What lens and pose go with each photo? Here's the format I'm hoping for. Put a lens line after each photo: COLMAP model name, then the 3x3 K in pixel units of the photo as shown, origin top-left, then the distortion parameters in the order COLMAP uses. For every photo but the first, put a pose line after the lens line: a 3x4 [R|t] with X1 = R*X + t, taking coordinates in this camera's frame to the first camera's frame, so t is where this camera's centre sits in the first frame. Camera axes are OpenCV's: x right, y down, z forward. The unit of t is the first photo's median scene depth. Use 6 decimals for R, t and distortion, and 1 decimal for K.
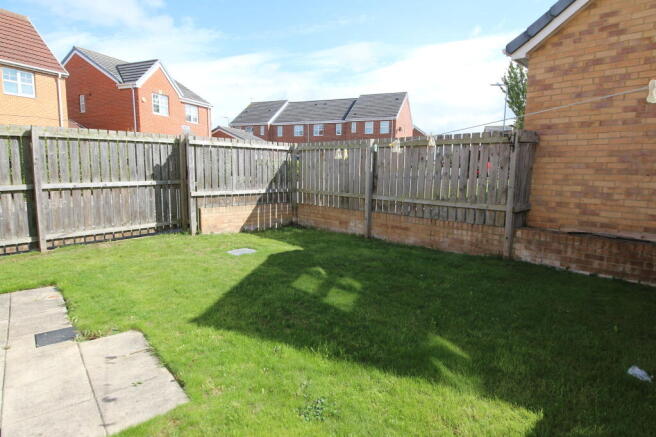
lens RADIAL K [[369.1, 0, 327.5], [0, 369.1, 217.8], [0, 0, 1]] dist [0.040948, -0.046454]
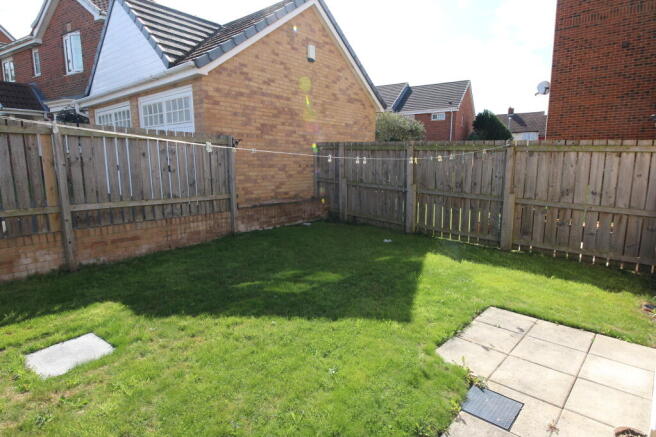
lens RADIAL K [[369.1, 0, 327.5], [0, 369.1, 217.8], [0, 0, 1]] dist [0.040948, -0.046454]
pose [[-0.144853, -0.158286, 0.976710, -0.889348], [0.126926, 0.975993, 0.176994, -0.145430], [-0.981278, 0.149608, -0.121285, 0.897359]]
